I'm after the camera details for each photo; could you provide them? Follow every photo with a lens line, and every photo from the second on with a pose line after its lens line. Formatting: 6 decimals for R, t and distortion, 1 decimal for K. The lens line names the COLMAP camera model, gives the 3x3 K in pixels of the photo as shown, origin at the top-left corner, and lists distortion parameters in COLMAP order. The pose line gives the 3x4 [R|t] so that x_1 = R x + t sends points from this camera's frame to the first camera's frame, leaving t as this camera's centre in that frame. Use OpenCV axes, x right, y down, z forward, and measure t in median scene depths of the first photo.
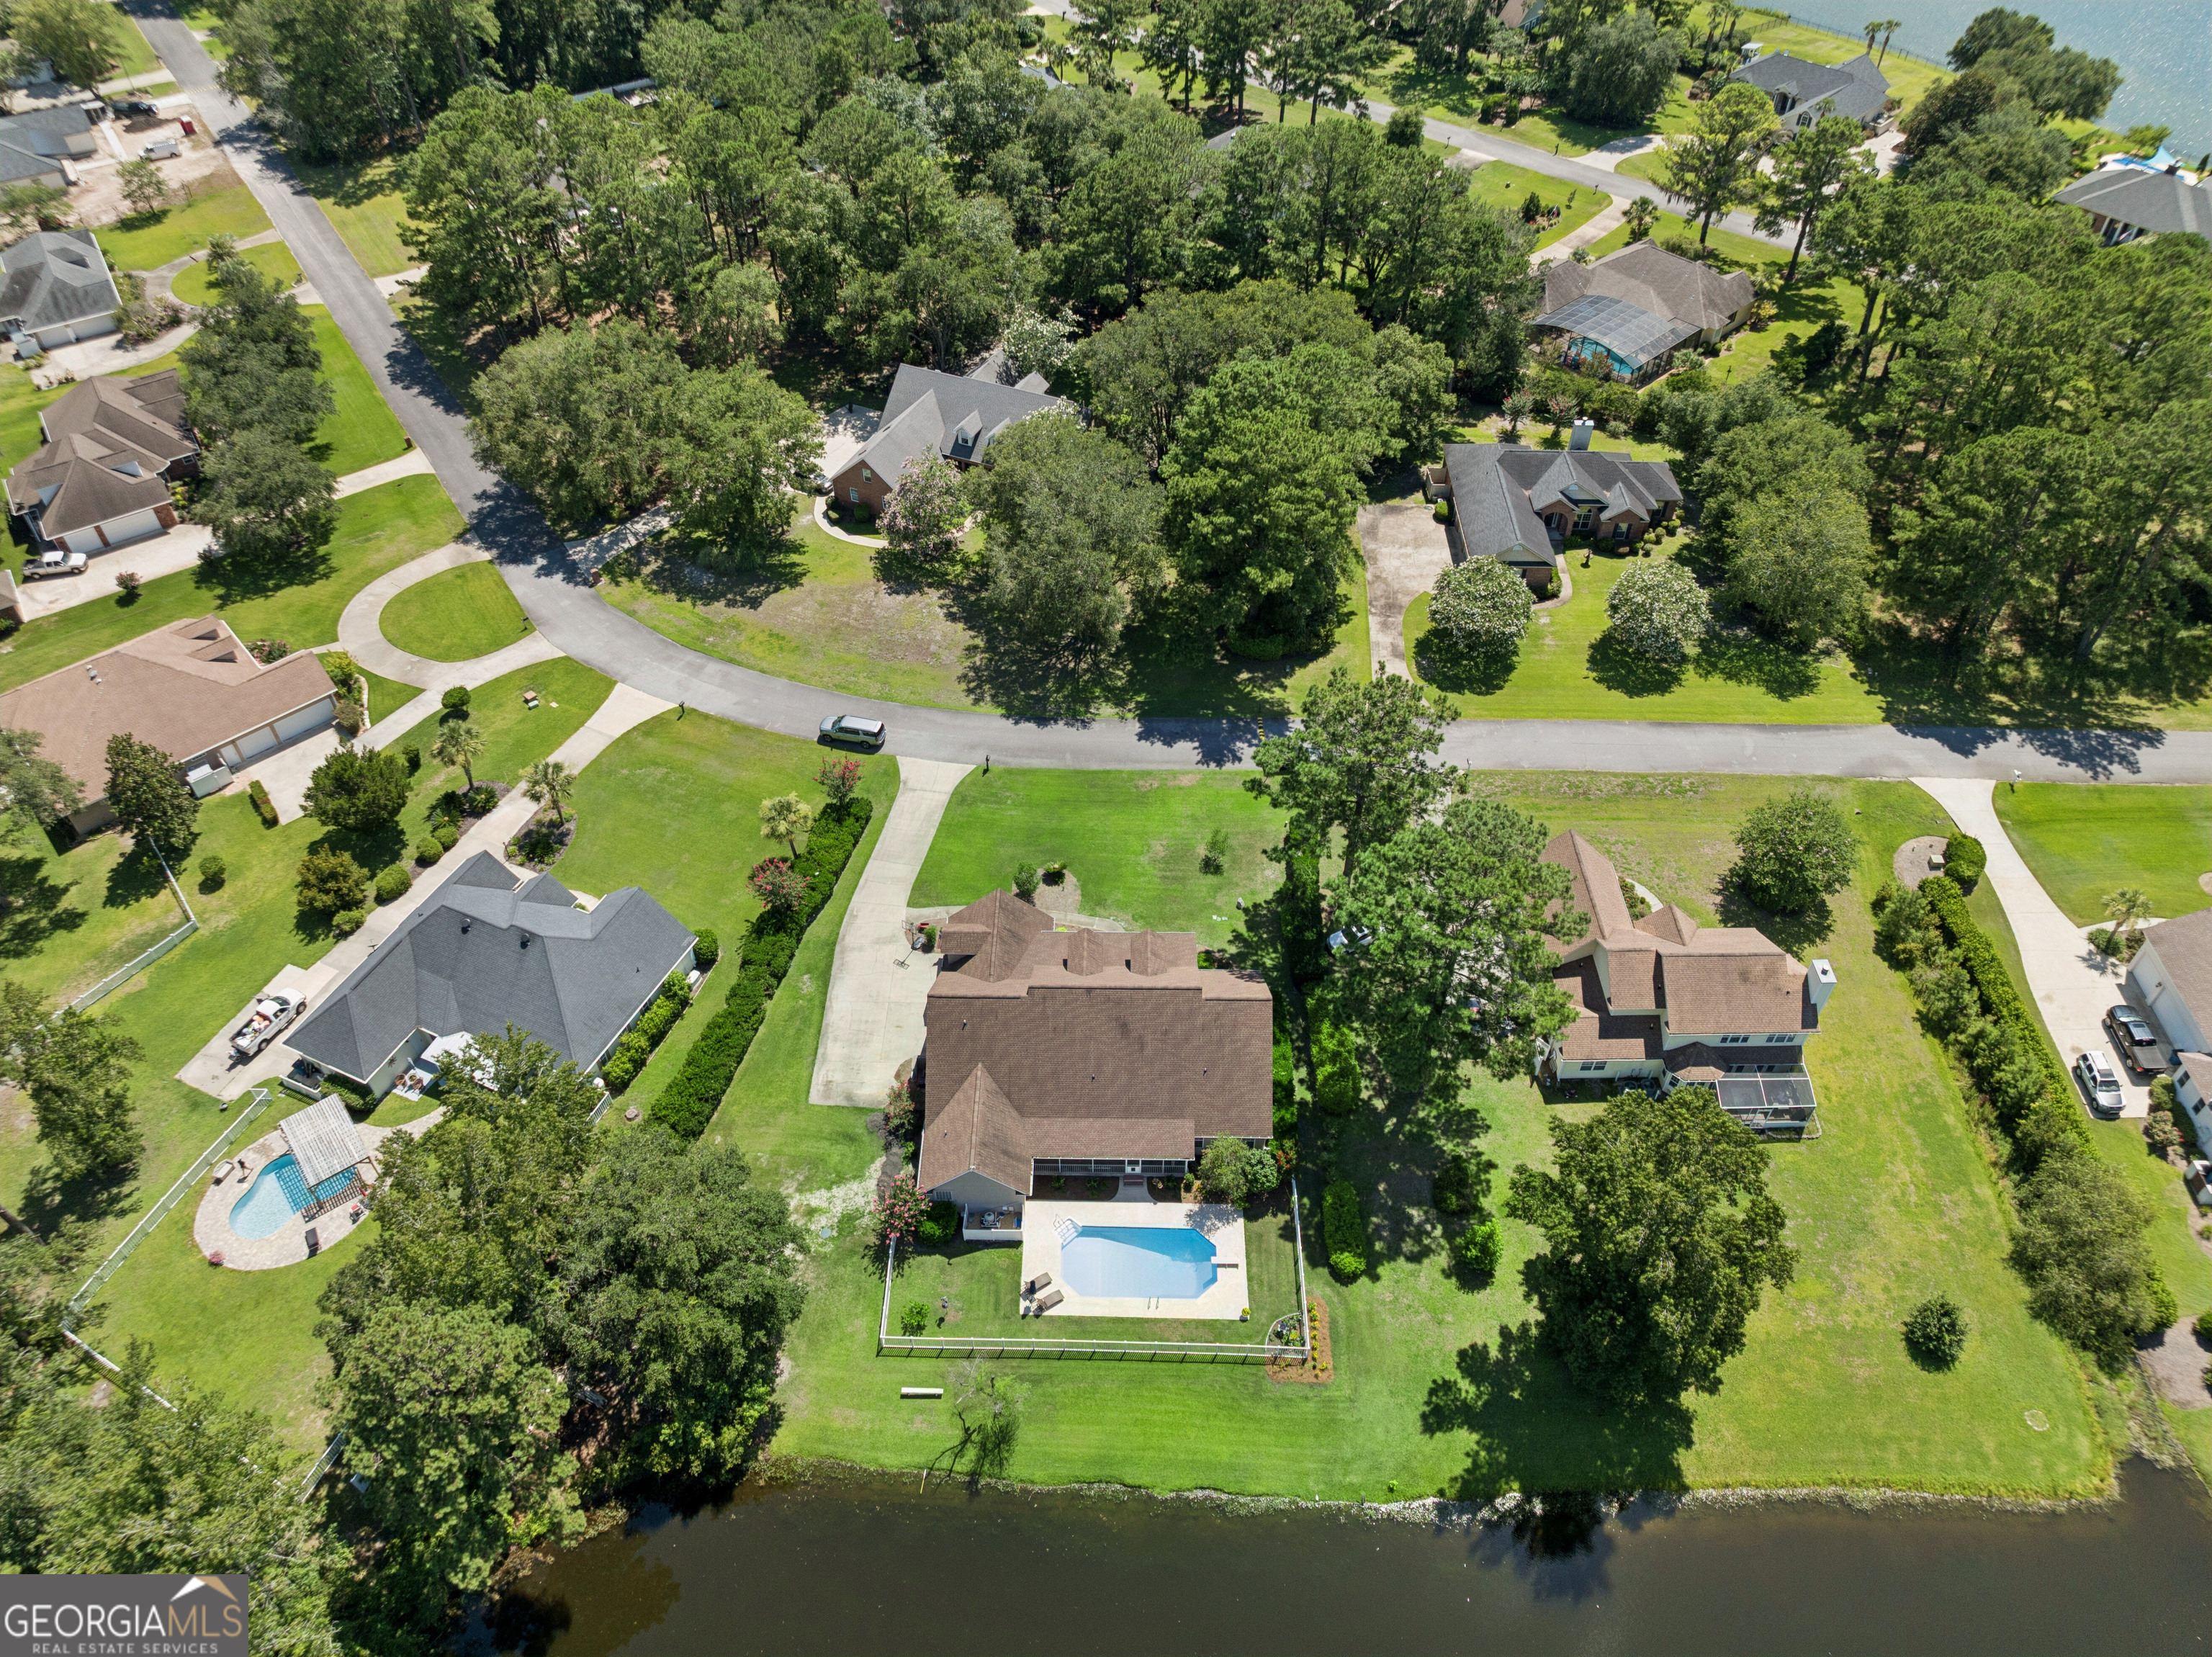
lens RADIAL K [[1571.9, 0, 1104.1], [0, 1571.9, 819.4], [0, 0, 1]] dist [-0.040285, 0.008709]
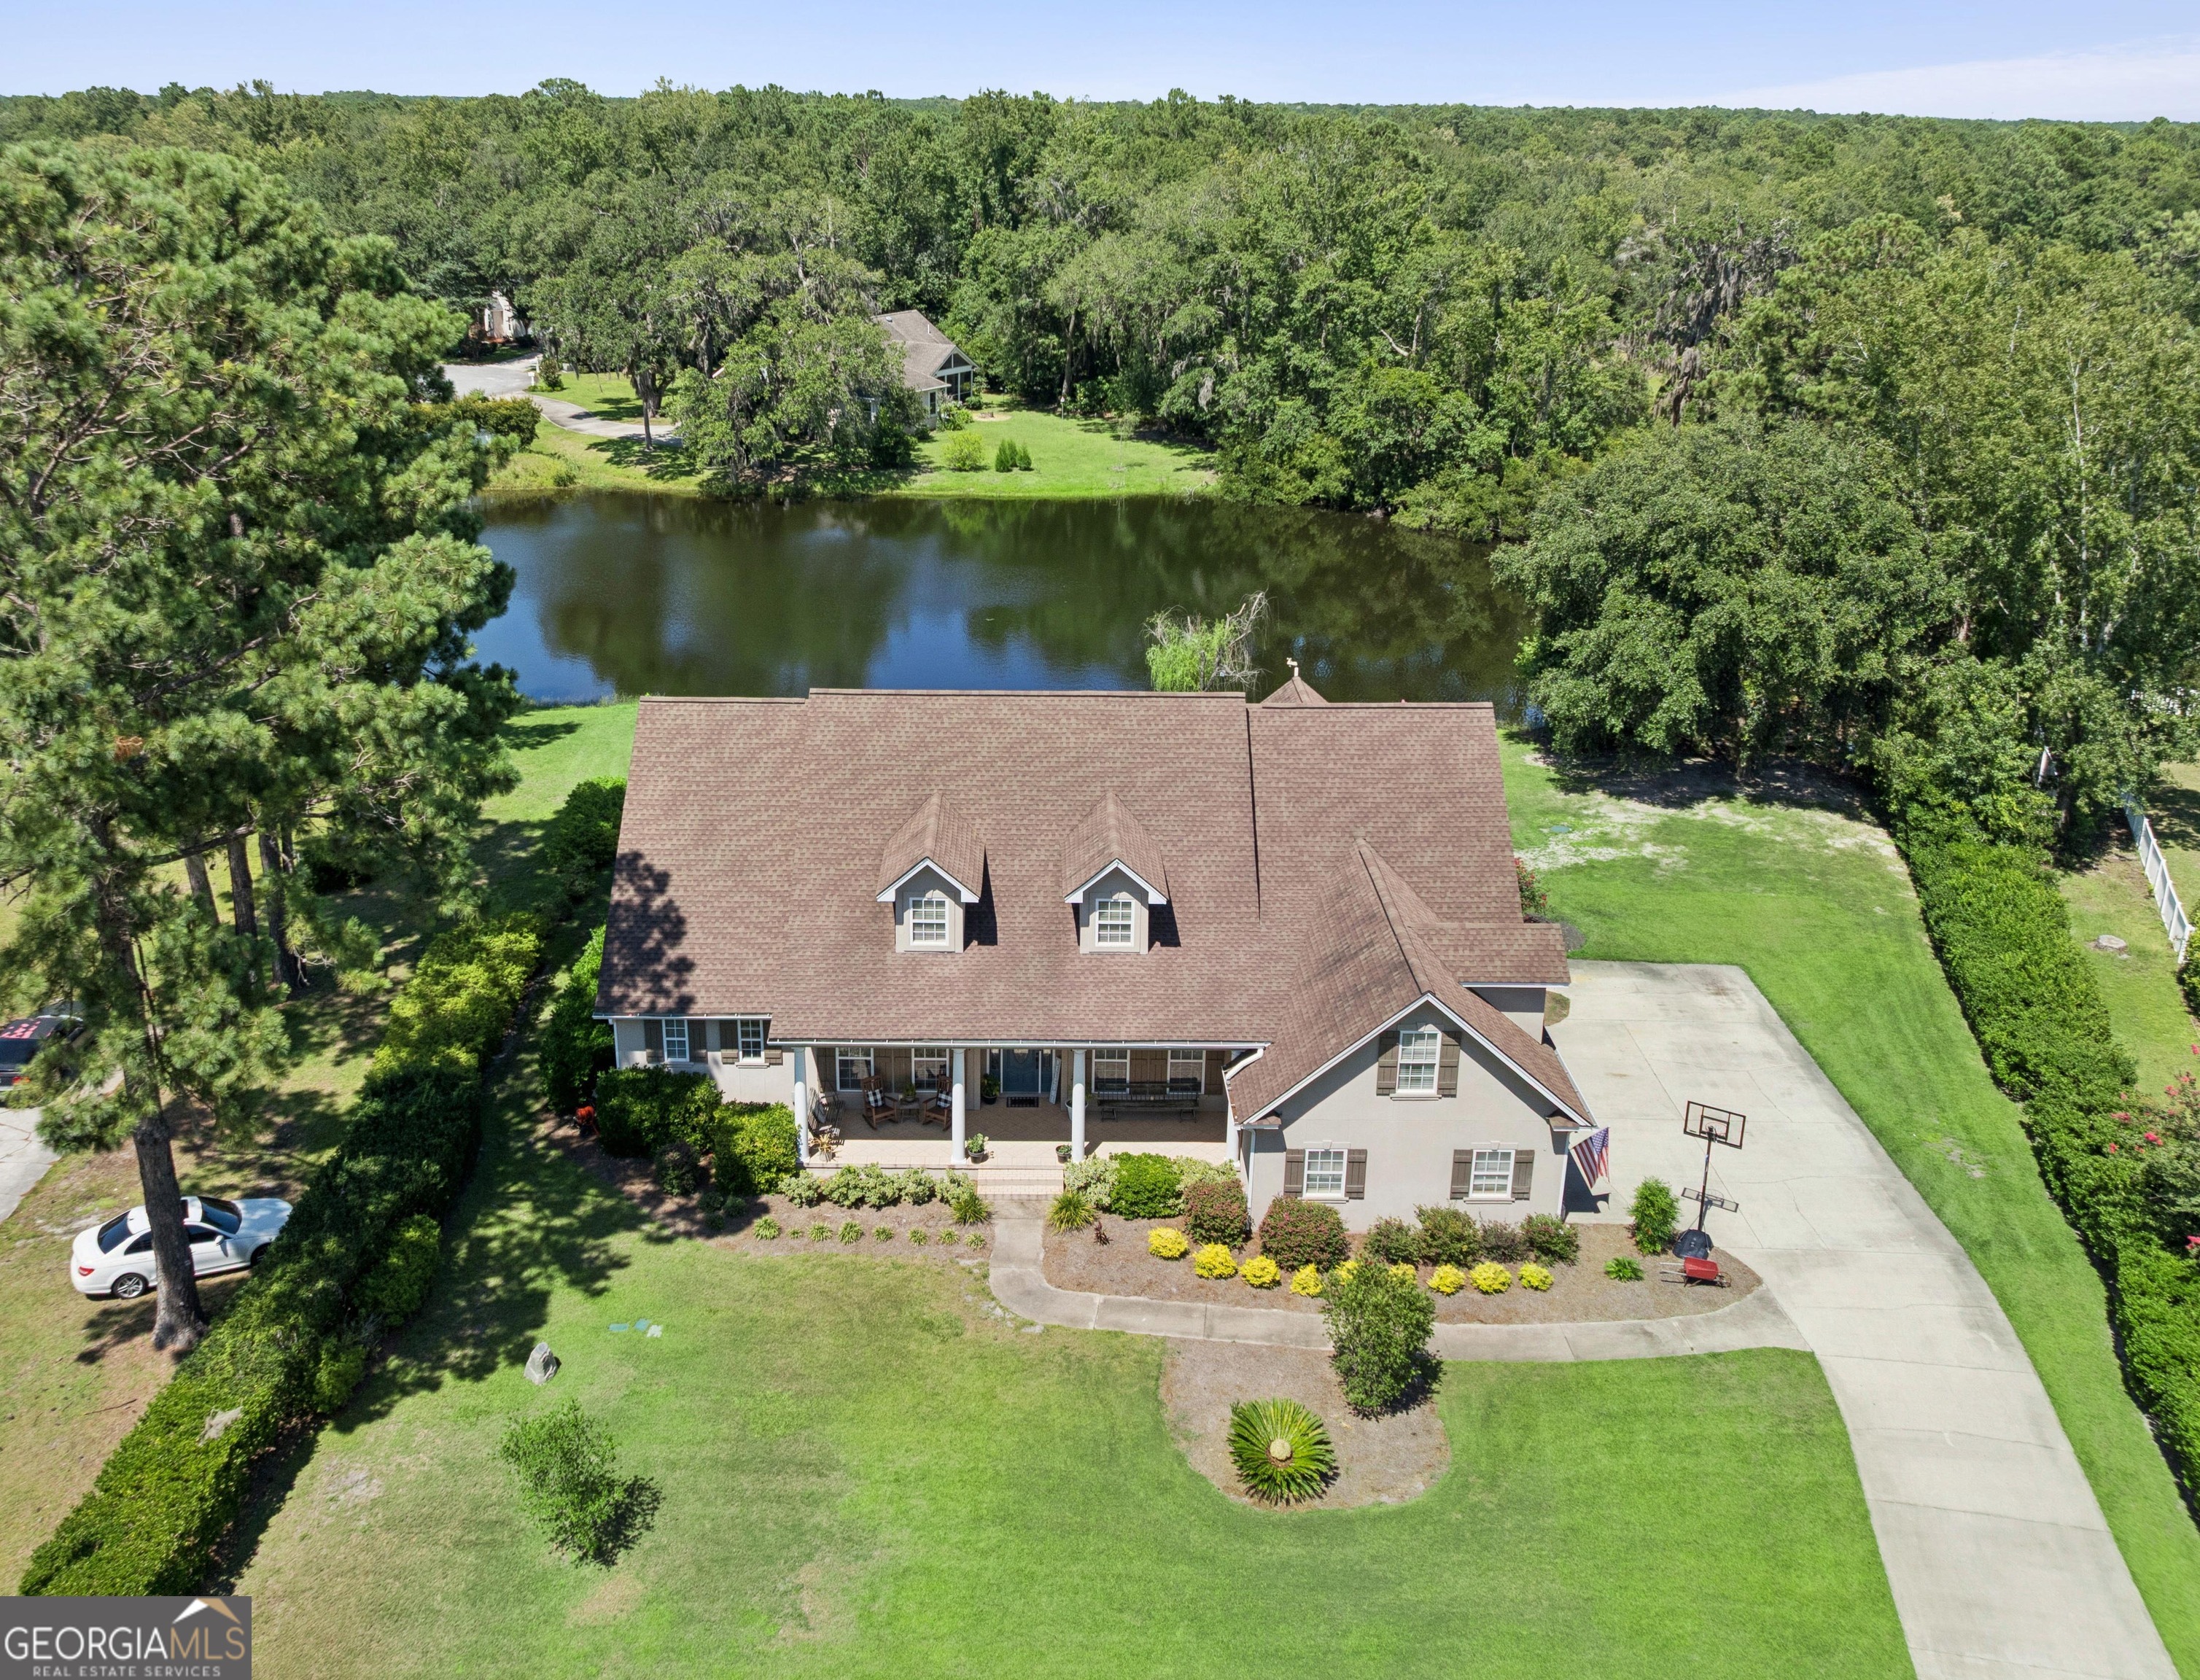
lens RADIAL K [[1878.1, 0, 1038.8], [0, 1878.1, 698.5], [0, 0, 1]] dist [-0.042331, 0.001331]
pose [[-0.999920, -0.003407, -0.012144, 0.008632], [-0.012305, 0.474767, 0.880026, -0.265899], [0.002767, 0.880105, -0.474771, 1.043114]]
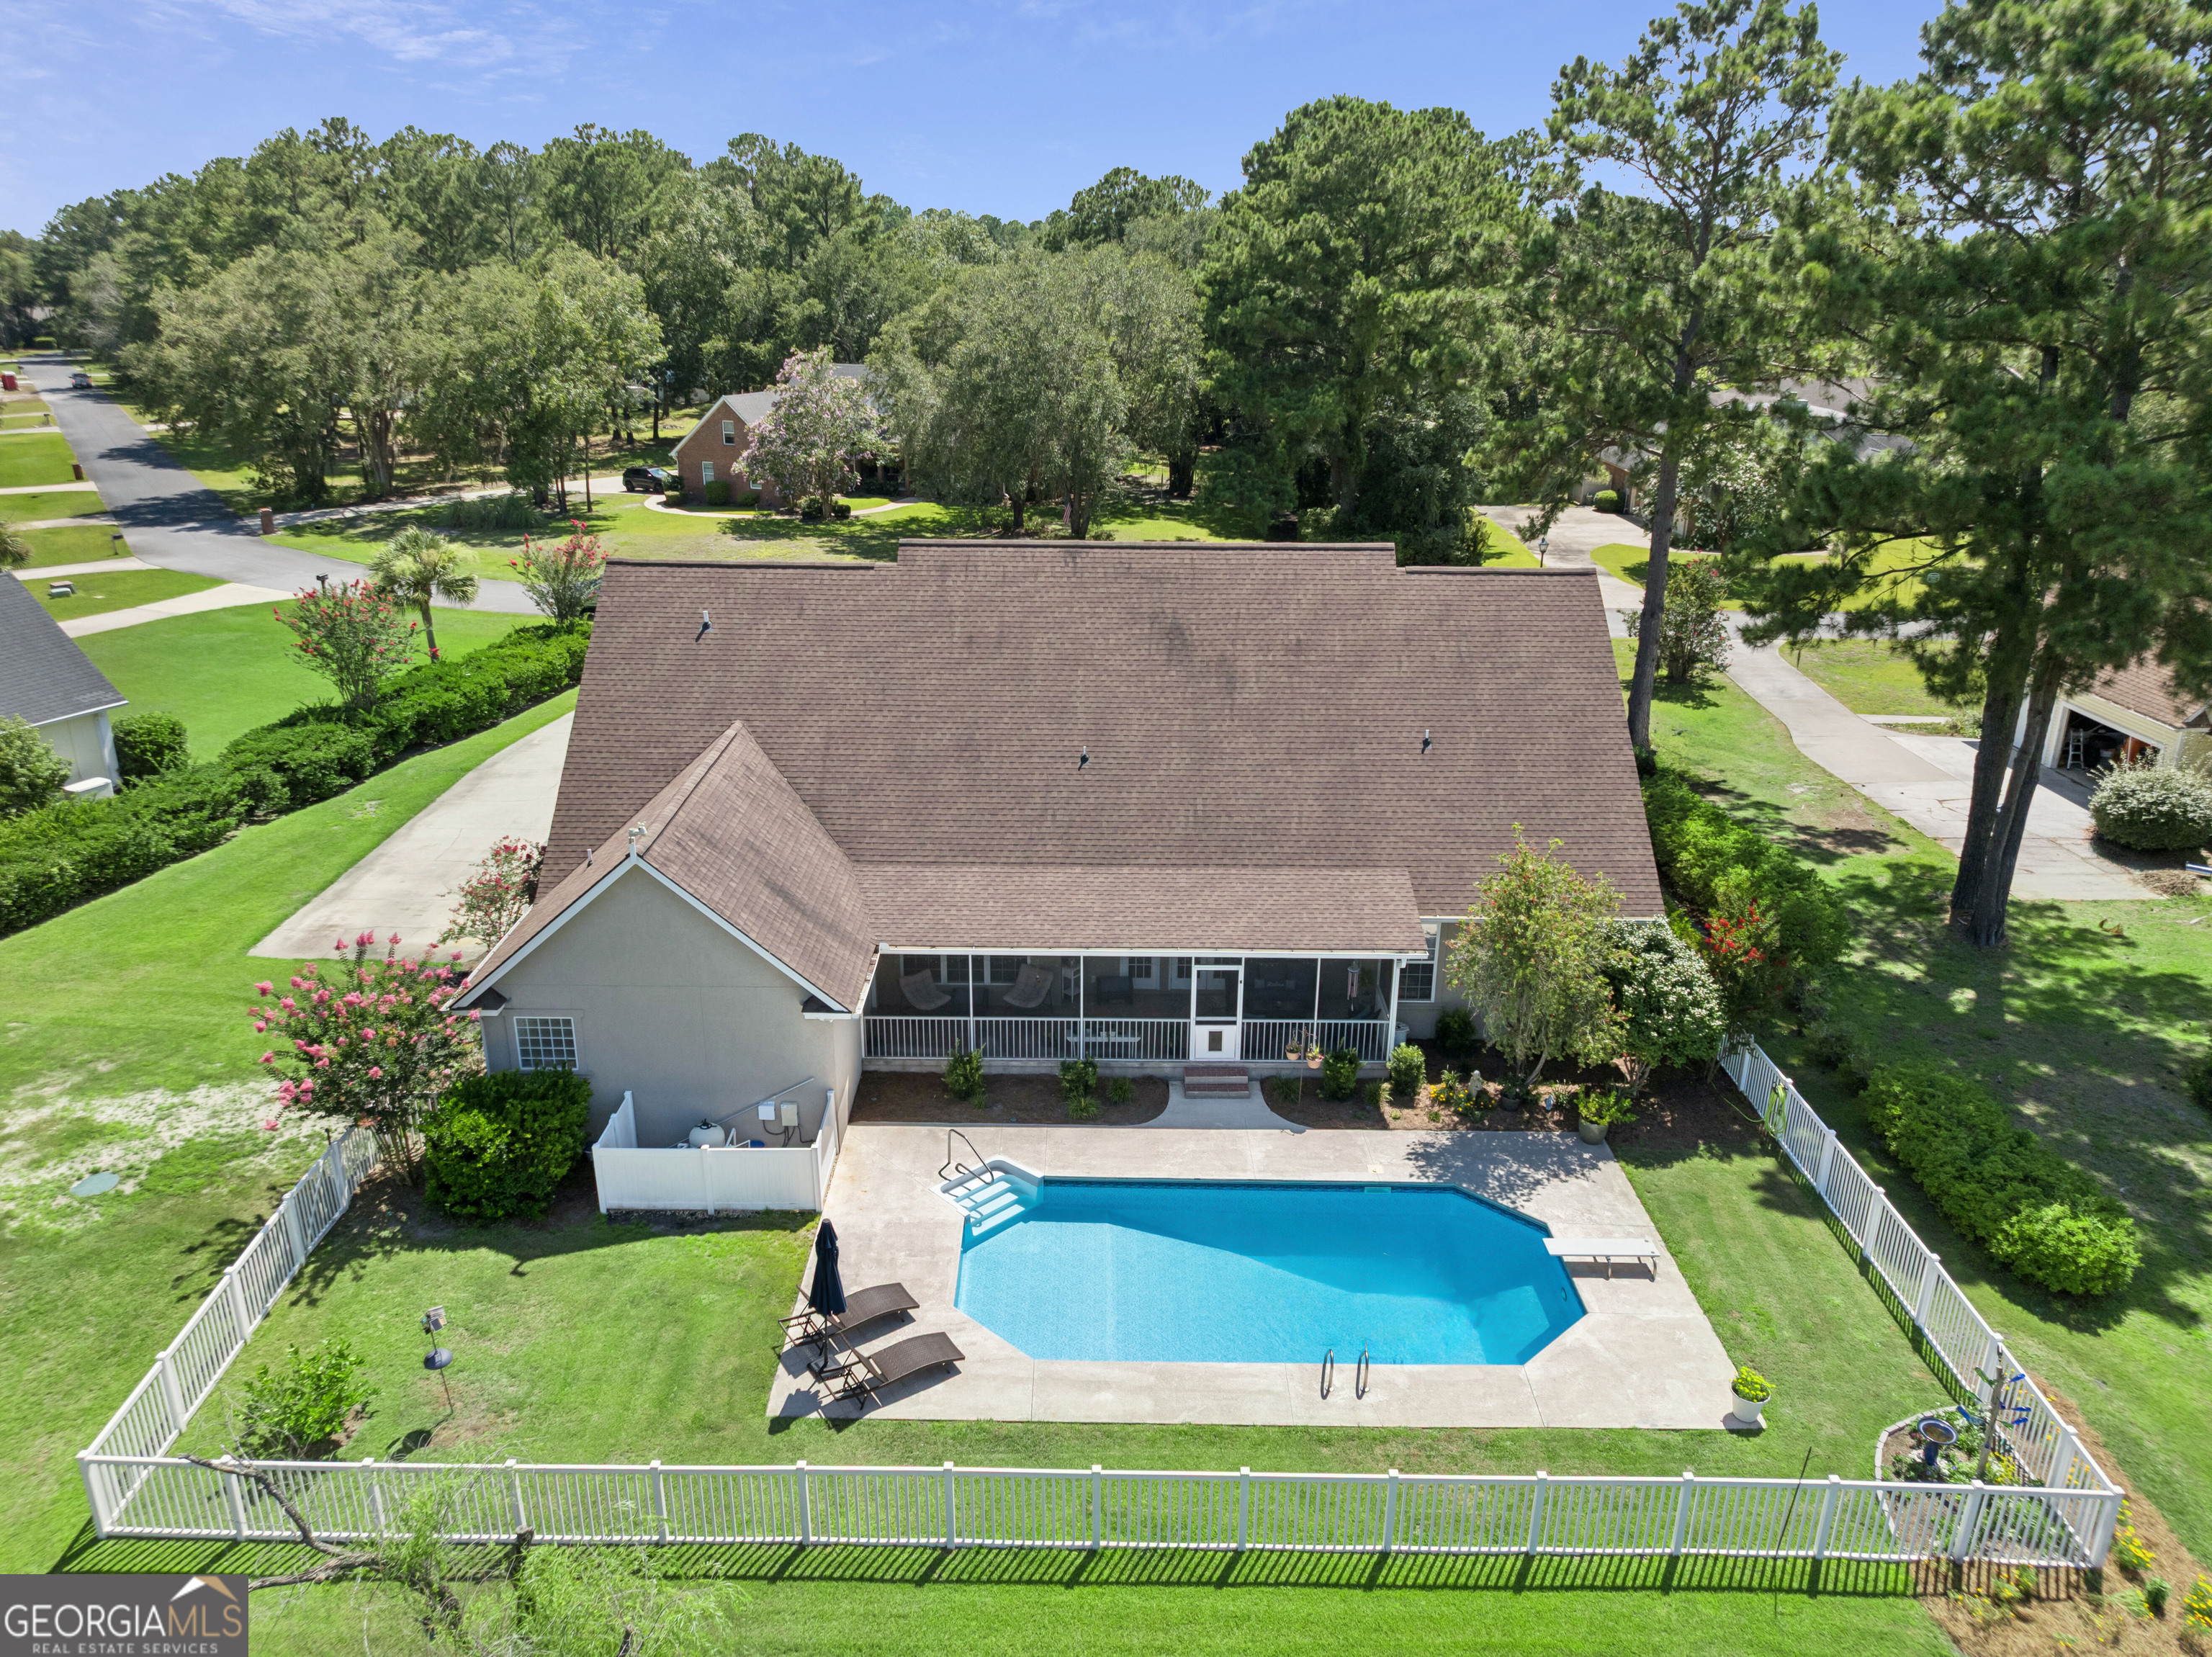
lens RADIAL K [[1571.9, 0, 1101.6], [0, 1571.9, 844.5], [0, 0, 1]] dist [-0.040285, 0.008709]
pose [[0.999783, 0.008806, 0.018872, -0.007761], [-0.000033, 0.906873, -0.421404, 0.268424], [-0.020825, 0.421312, 0.906676, 0.604414]]
